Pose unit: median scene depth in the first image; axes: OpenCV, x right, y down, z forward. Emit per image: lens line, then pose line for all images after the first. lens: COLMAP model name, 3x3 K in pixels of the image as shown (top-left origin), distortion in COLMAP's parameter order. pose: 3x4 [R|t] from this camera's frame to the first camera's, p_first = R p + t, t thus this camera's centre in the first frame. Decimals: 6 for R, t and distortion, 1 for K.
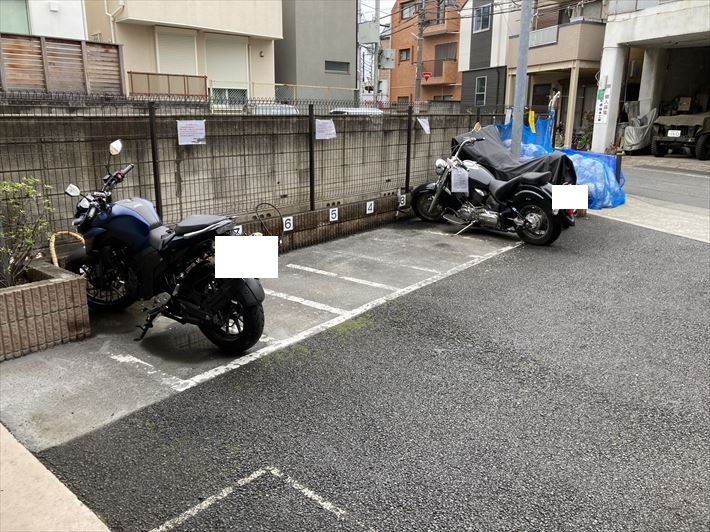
lens RADIAL K [[572.6, 0, 357.9], [0, 572.6, 266.2], [0, 0, 1]] dist [-0.004180, 0.000676]
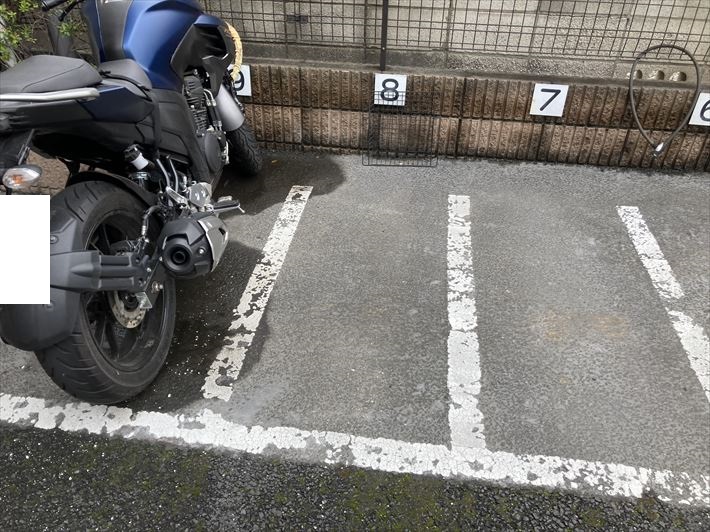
lens RADIAL K [[572.6, 0, 355.8], [0, 572.6, 263.5], [0, 0, 1]] dist [-0.004180, 0.000676]
pose [[0.510892, 0.500262, -0.699090, 0.106407], [-0.224359, 0.862641, 0.453337, -0.126267], [0.829851, -0.074759, 0.552954, 0.642153]]
